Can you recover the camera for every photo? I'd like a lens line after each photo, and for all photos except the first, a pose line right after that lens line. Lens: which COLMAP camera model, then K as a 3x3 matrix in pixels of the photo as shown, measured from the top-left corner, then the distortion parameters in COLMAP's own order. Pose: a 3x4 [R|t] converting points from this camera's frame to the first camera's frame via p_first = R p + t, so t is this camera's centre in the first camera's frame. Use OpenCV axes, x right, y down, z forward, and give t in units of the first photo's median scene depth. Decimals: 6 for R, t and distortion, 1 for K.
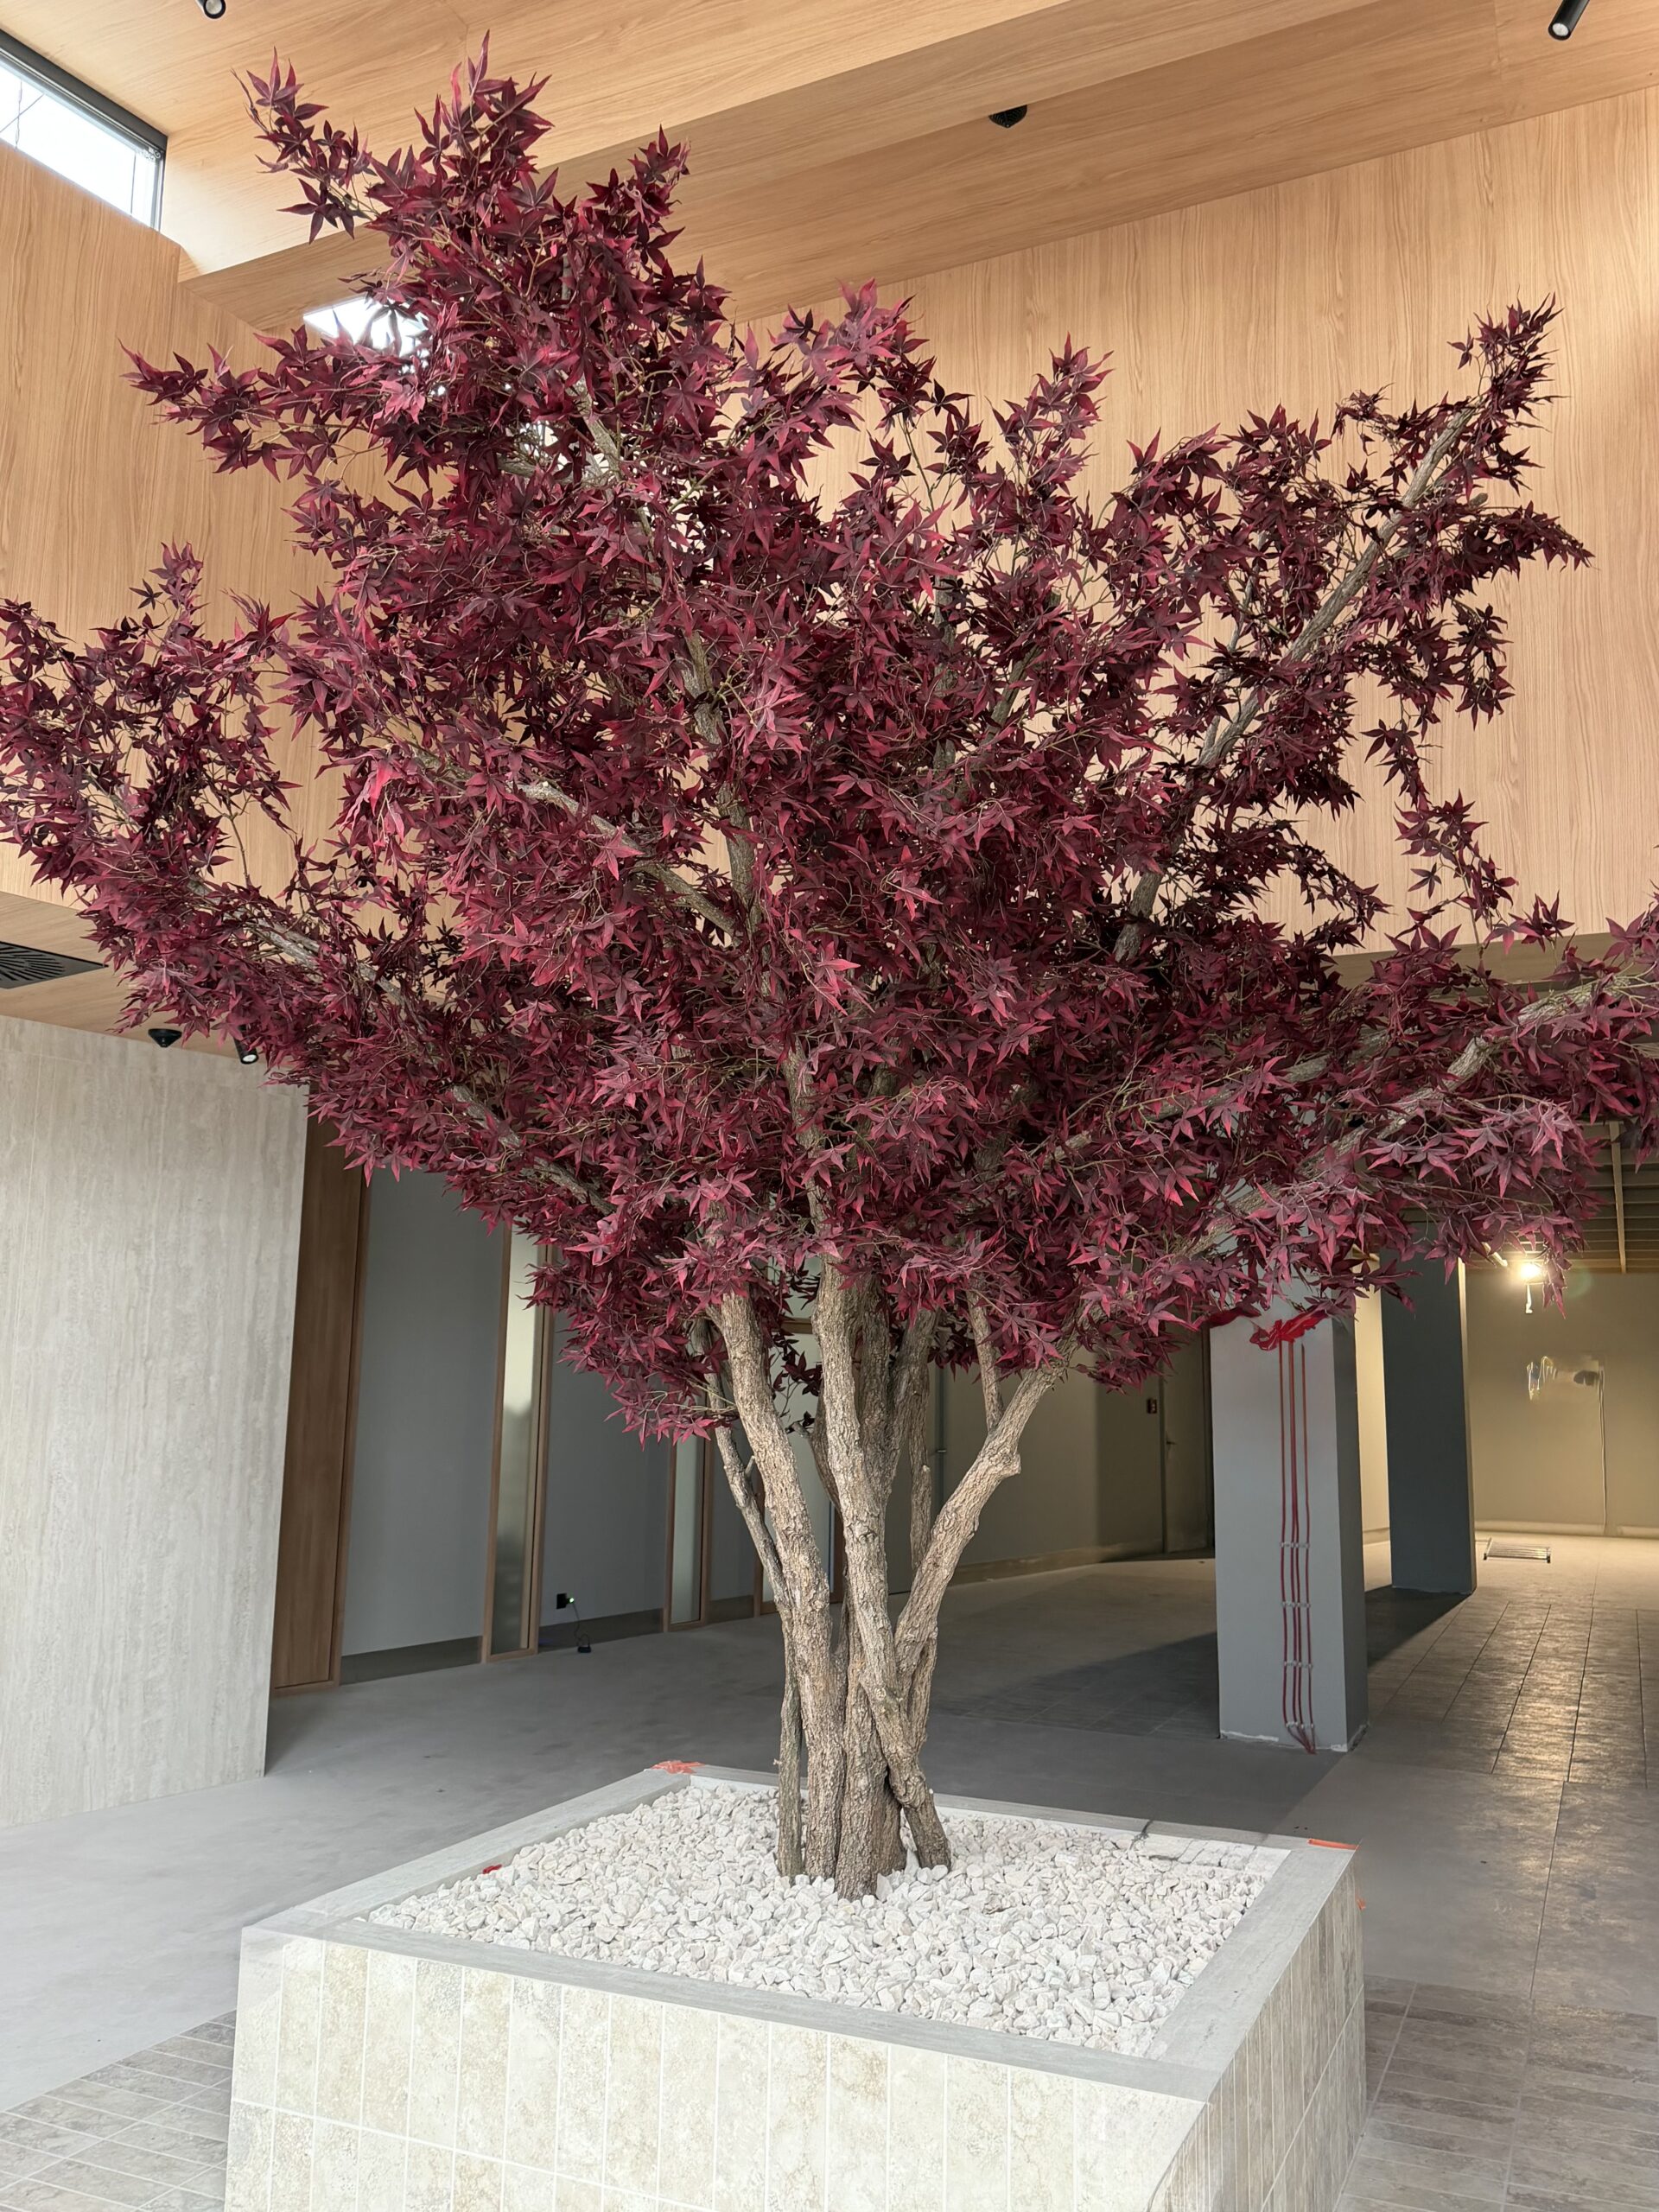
lens RADIAL K [[1743.7, 0, 817.5], [0, 1743.7, 1122.1], [0, 0, 1]] dist [0.044043, -0.060744]
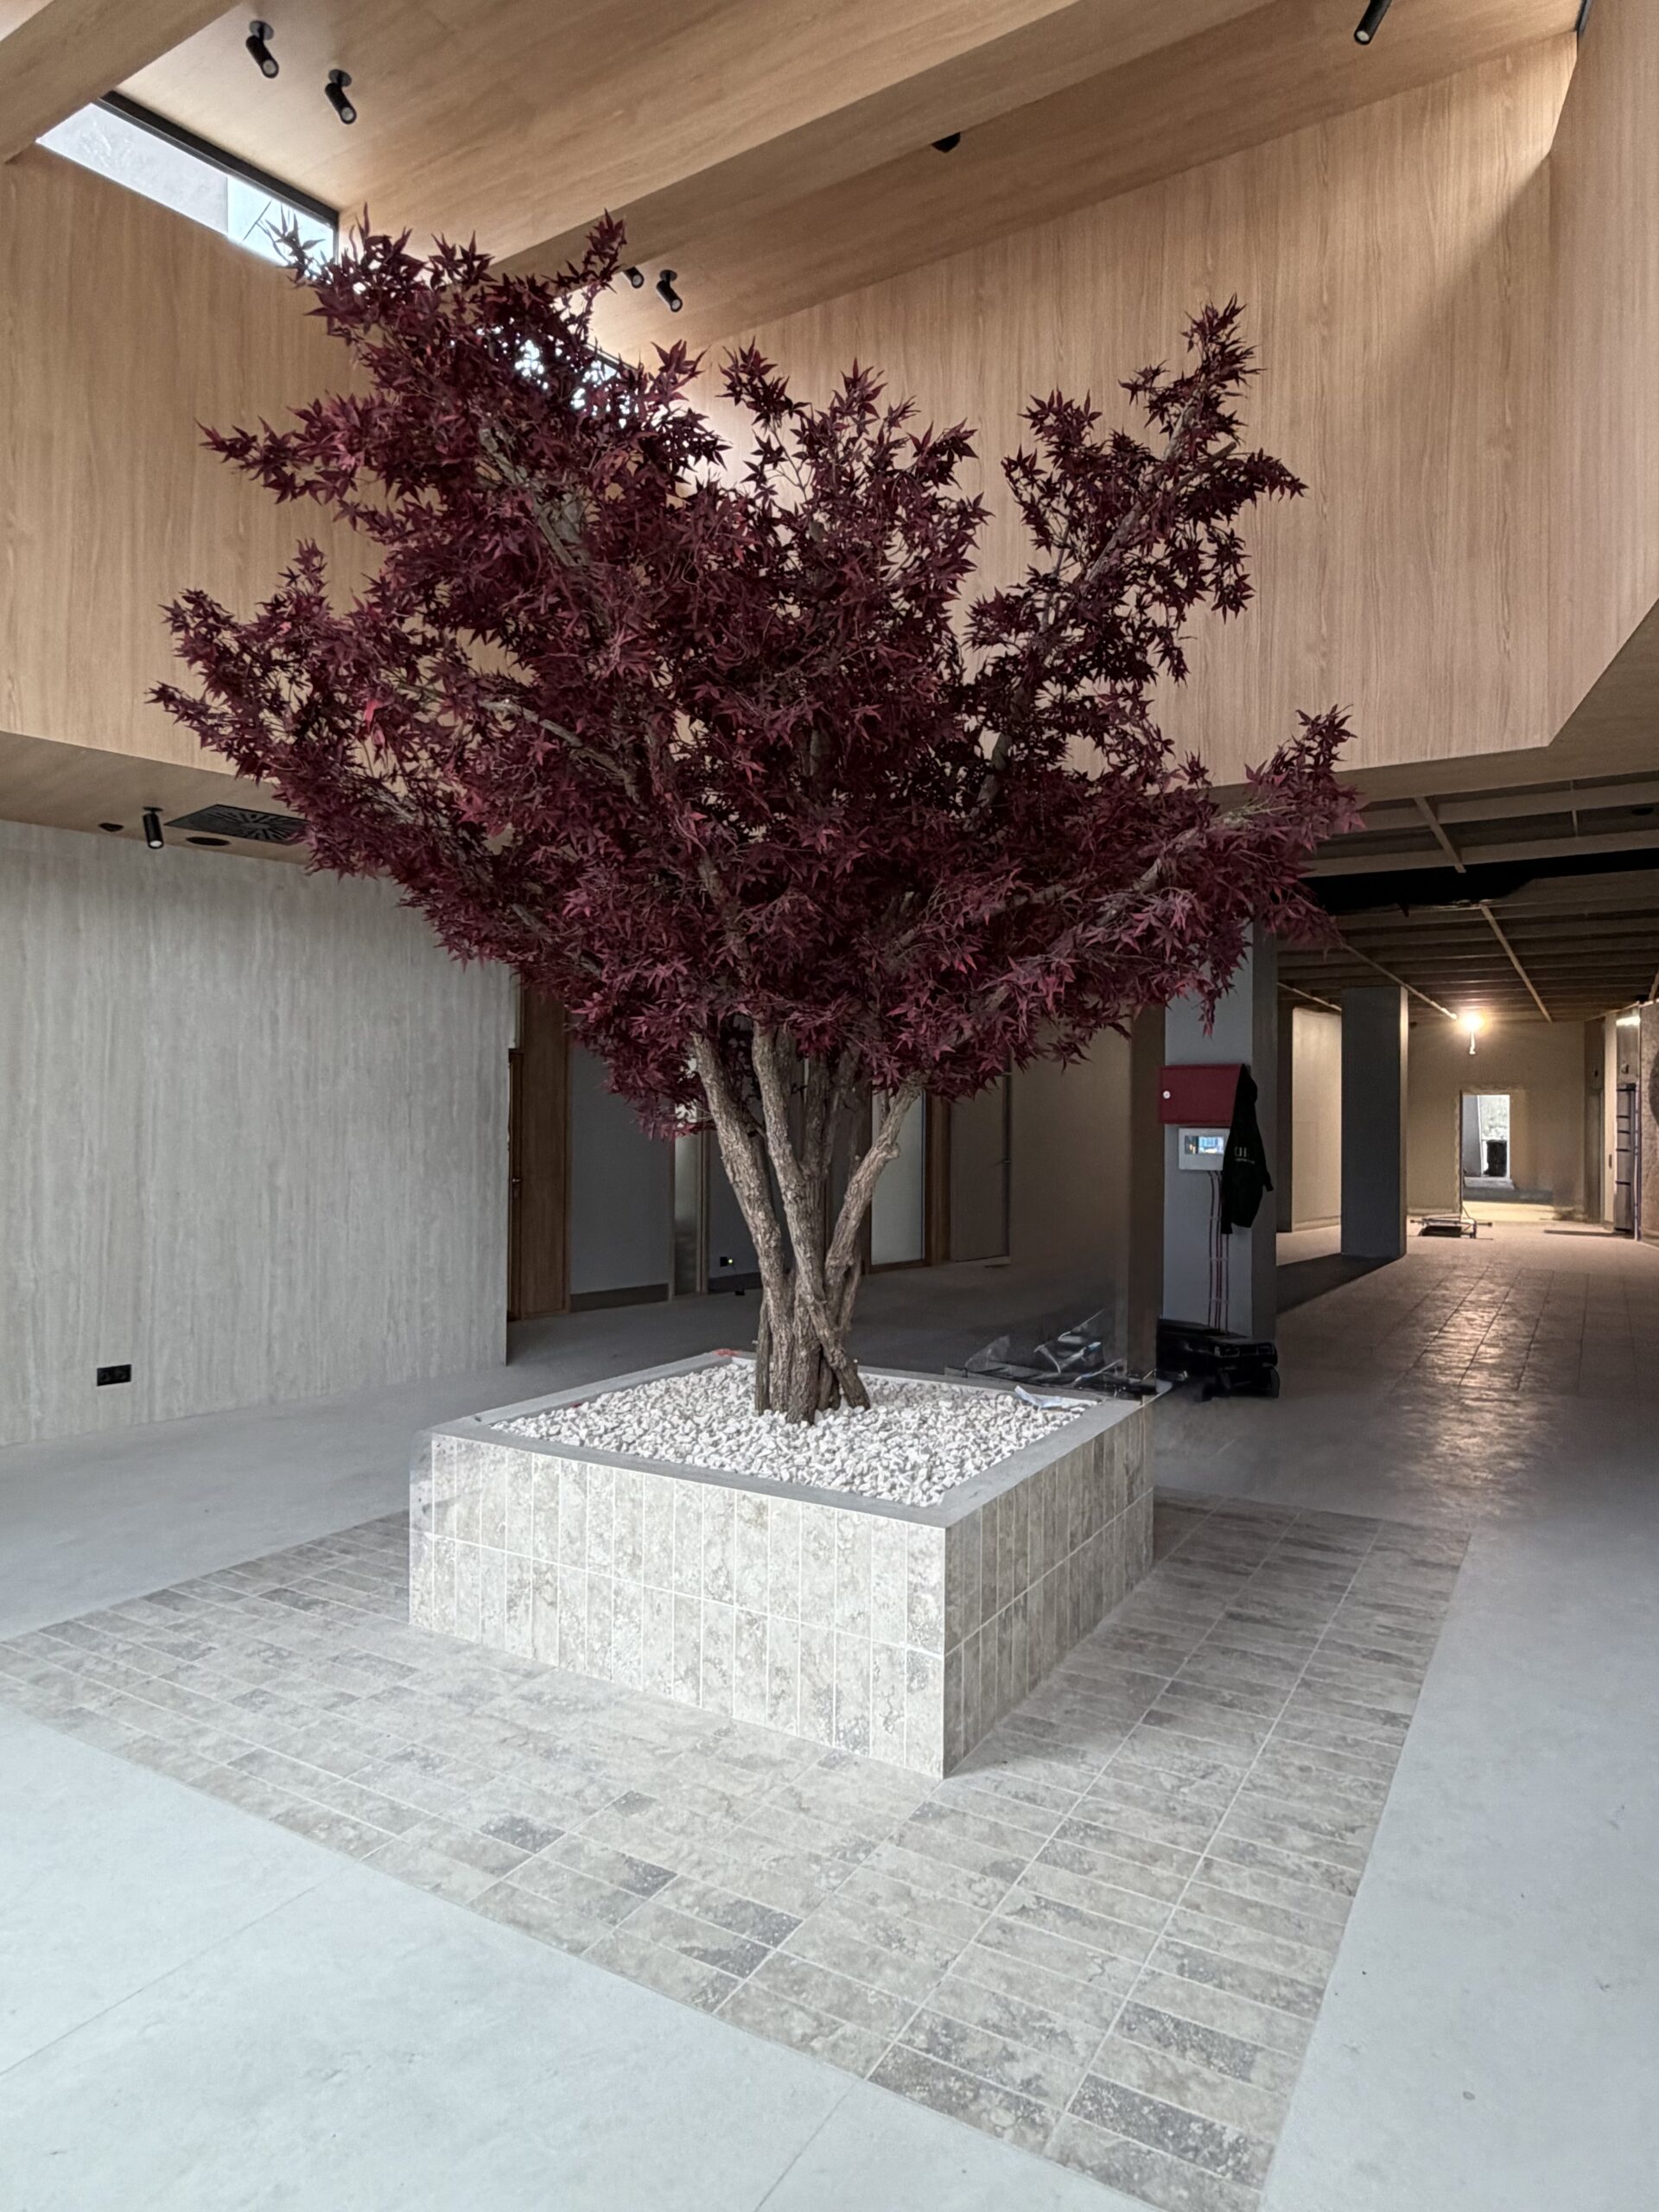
lens RADIAL K [[1297.2, 0, 836.0], [0, 1297.2, 1108.2], [0, 0, 1]] dist [0.000099, 0.000853]
pose [[0.994420, -0.011610, -0.104856, 0.199536], [0.026252, 0.989894, 0.139358, 0.004243], [0.102179, -0.141333, 0.984675, -0.105098]]
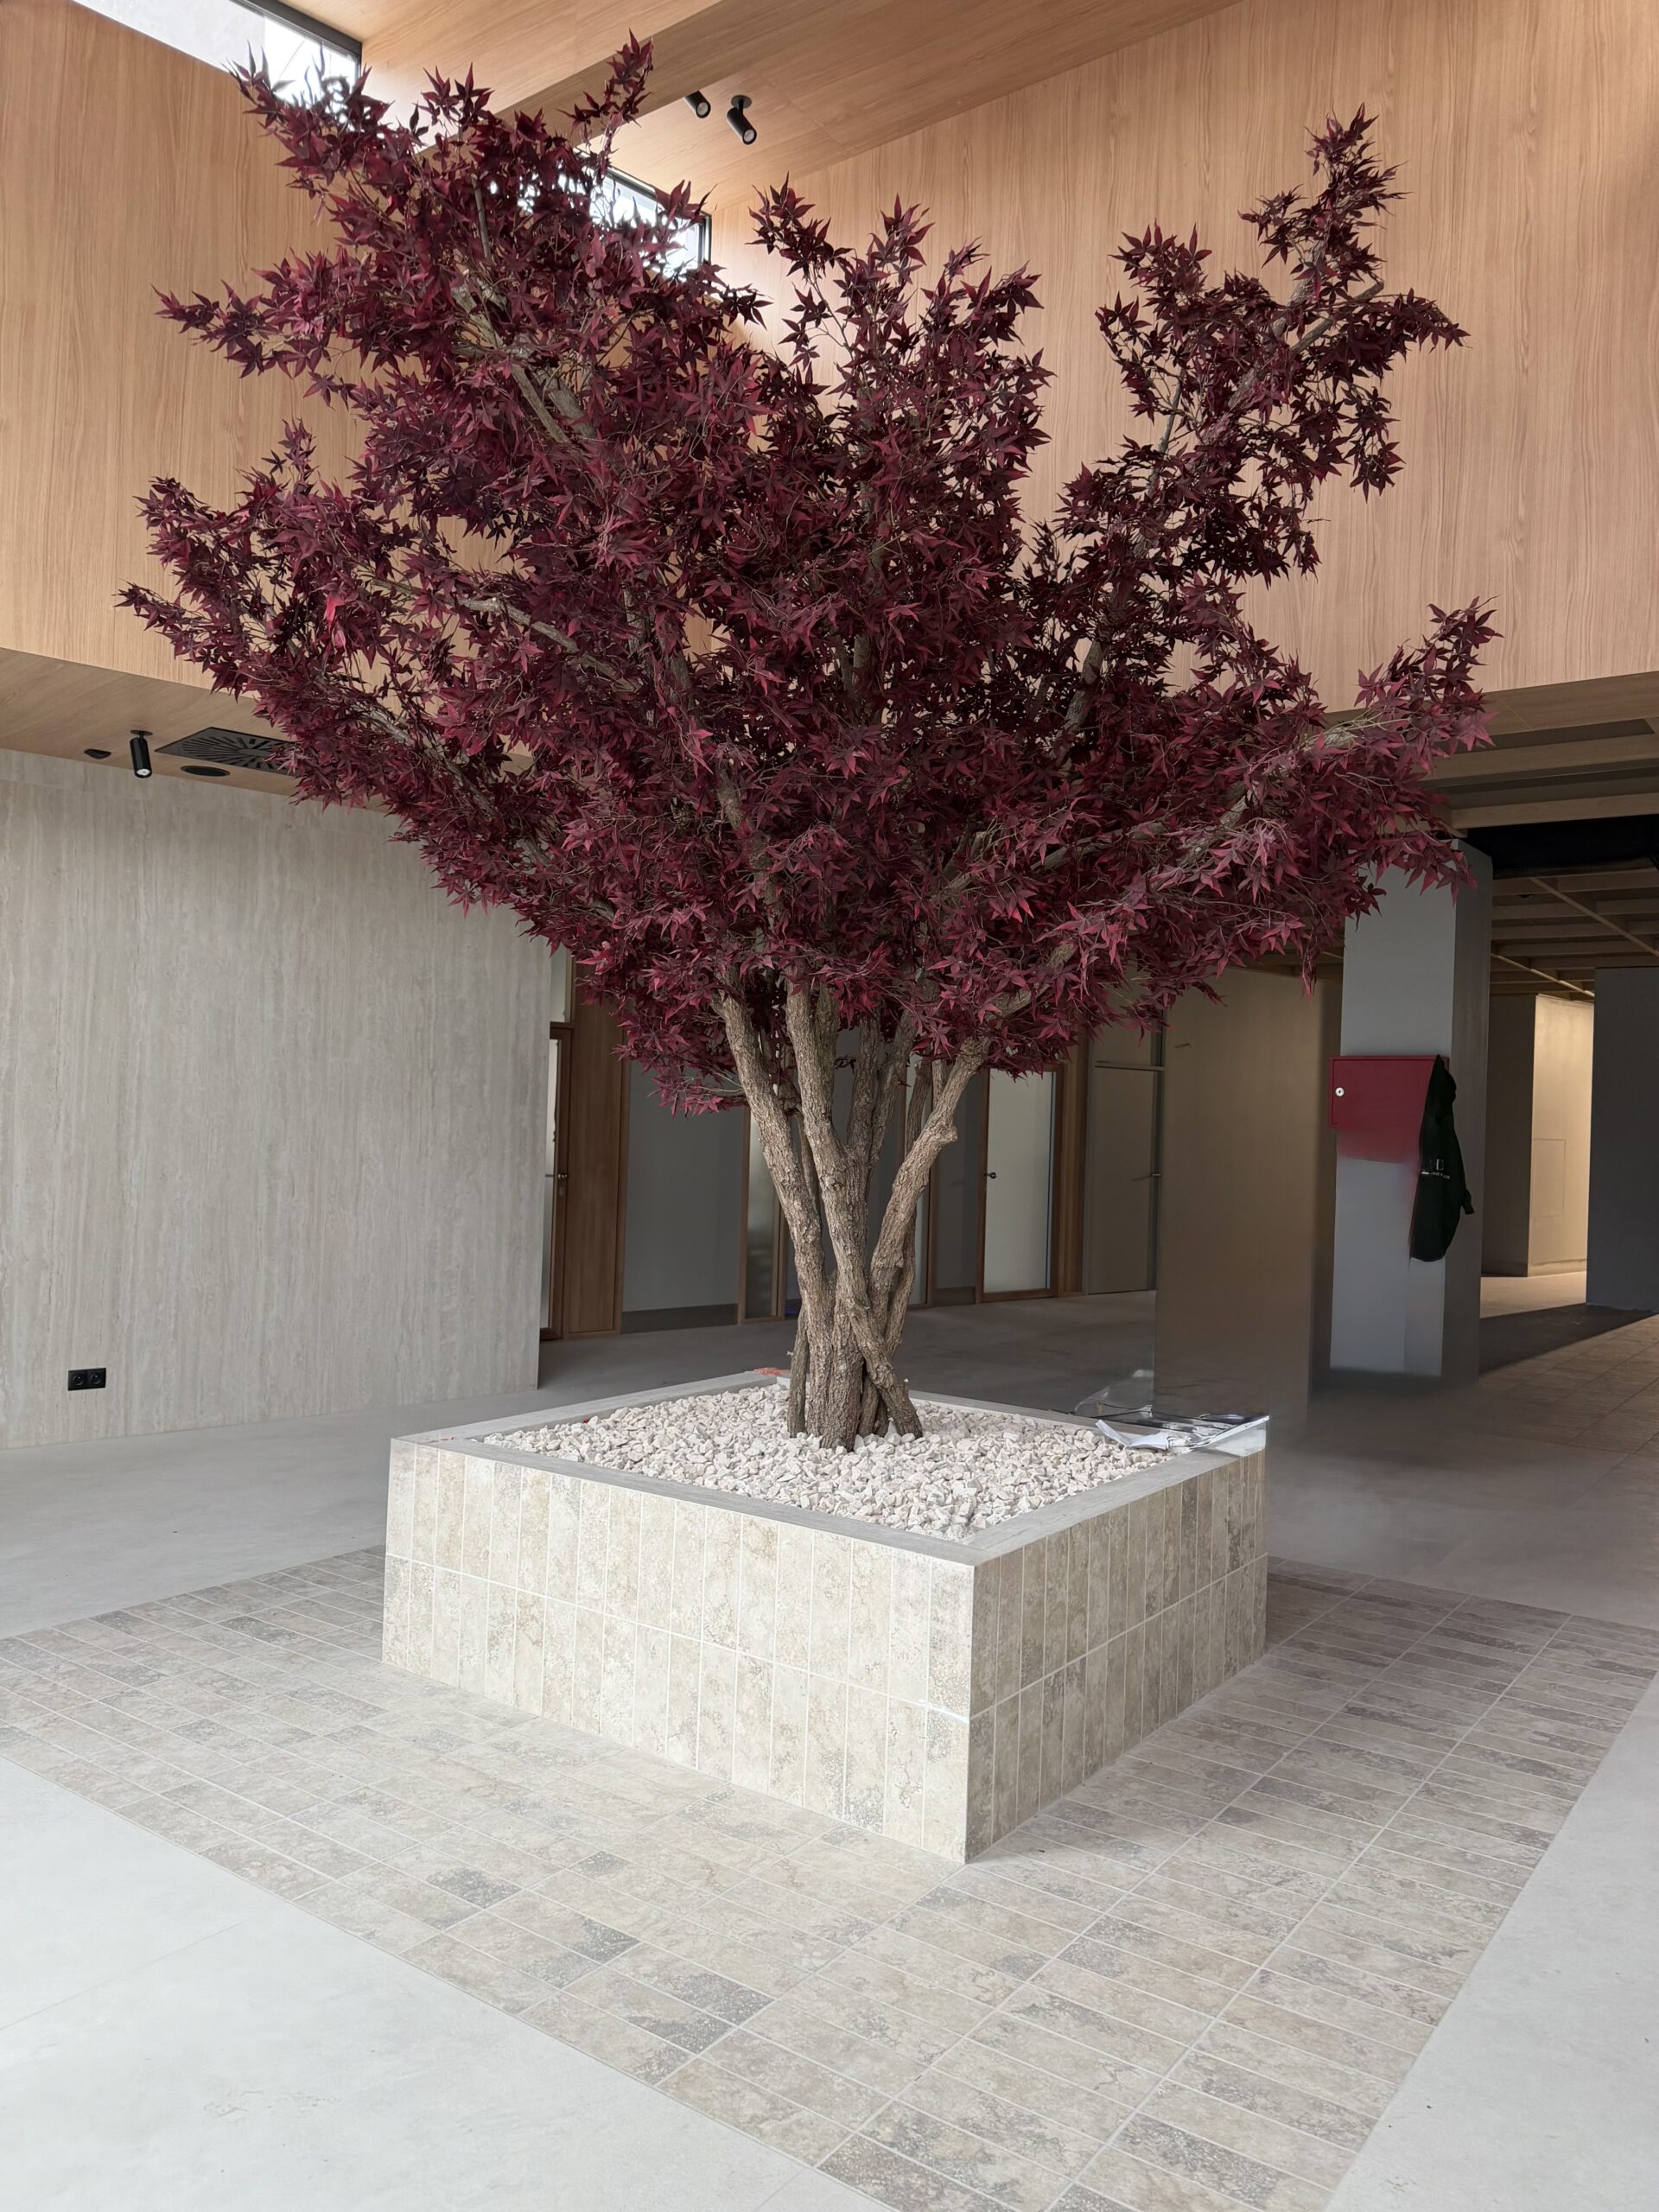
lens RADIAL K [[1580.7, 0, 827.6], [0, 1580.7, 1112.4], [0, 0, 1]] dist [0.024637, -0.028484]
pose [[0.980184, 0.012416, -0.197700, 0.277908], [0.015156, 0.990408, 0.137339, 0.024566], [0.197509, -0.137614, 0.970594, -0.142794]]
